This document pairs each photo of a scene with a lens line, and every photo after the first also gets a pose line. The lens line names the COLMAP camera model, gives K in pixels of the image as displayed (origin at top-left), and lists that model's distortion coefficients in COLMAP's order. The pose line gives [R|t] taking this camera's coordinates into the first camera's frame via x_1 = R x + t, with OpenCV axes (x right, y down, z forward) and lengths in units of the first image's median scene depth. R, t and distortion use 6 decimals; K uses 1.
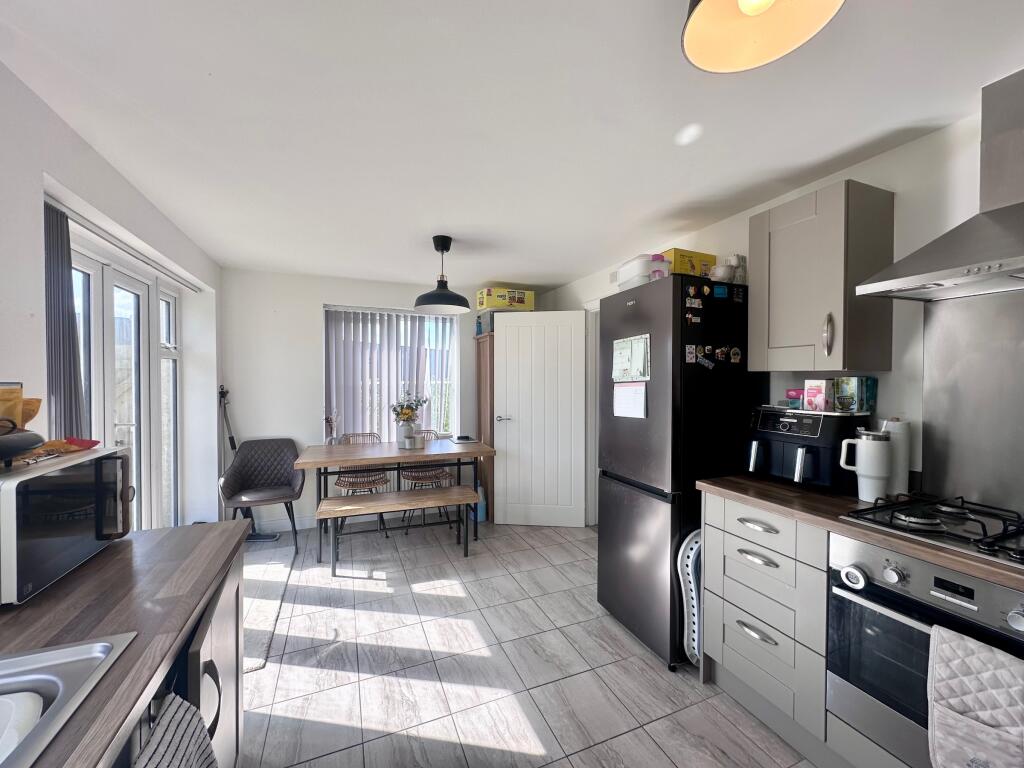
lens RADIAL K [[408.2, 0, 512.0], [0, 408.2, 384.0], [0, 0, 1]] dist [-0.004675, 0.000365]
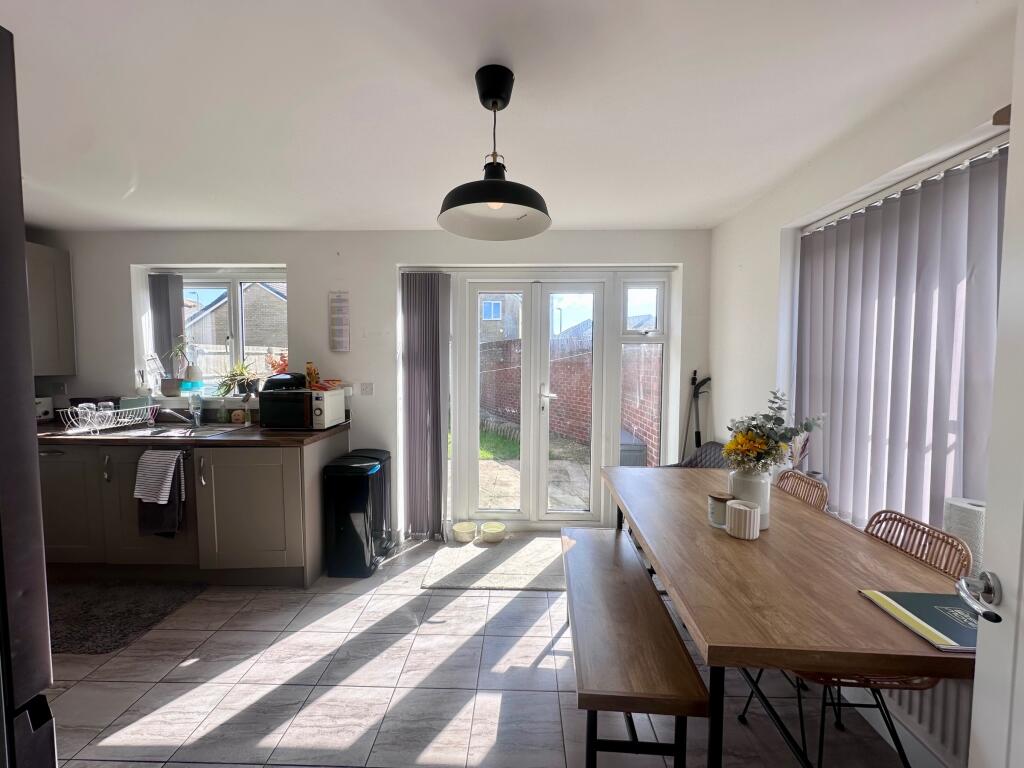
lens RADIAL K [[408.2, 0, 512.0], [0, 408.2, 384.0], [0, 0, 1]] dist [-0.004675, 0.000365]
pose [[-0.407227, 0.045090, -0.912213, 0.422092], [-0.016084, 0.998272, 0.056524, -0.019757], [0.913185, 0.037690, -0.405798, 1.797291]]
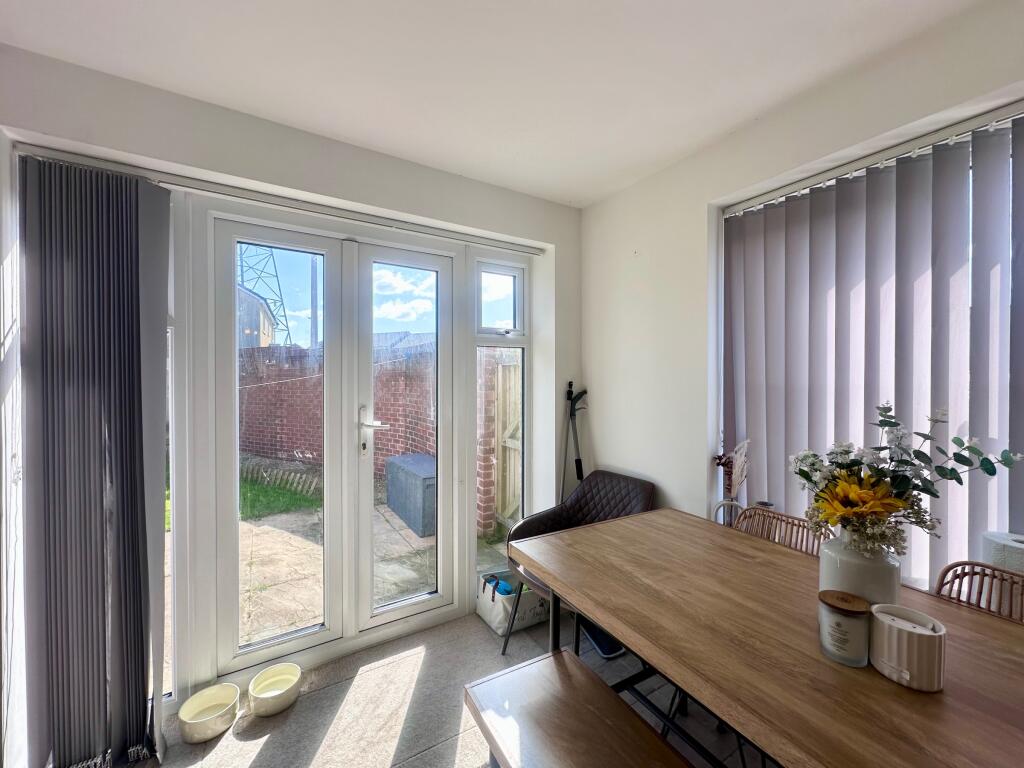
lens RADIAL K [[408.2, 0, 512.0], [0, 408.2, 384.0], [0, 0, 1]] dist [-0.004675, 0.000365]
pose [[0.160917, 0.009165, -0.986925, -0.093410], [-0.011498, 0.999906, 0.007410, 0.005097], [0.986901, 0.010156, 0.161007, 1.428197]]
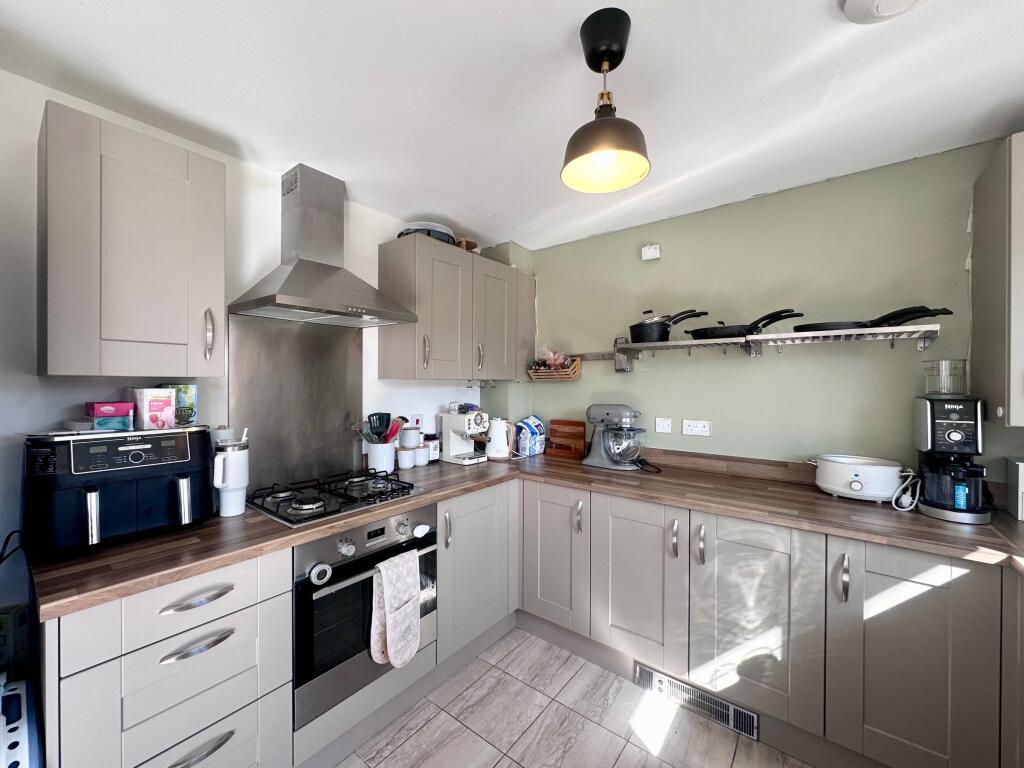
lens RADIAL K [[408.2, 0, 512.0], [0, 408.2, 384.0], [0, 0, 1]] dist [-0.004675, 0.000365]
pose [[-0.498085, -0.007342, 0.867097, -0.221344], [0.008447, 0.999876, 0.013318, -0.021273], [-0.867087, 0.013958, -0.497961, 0.735746]]
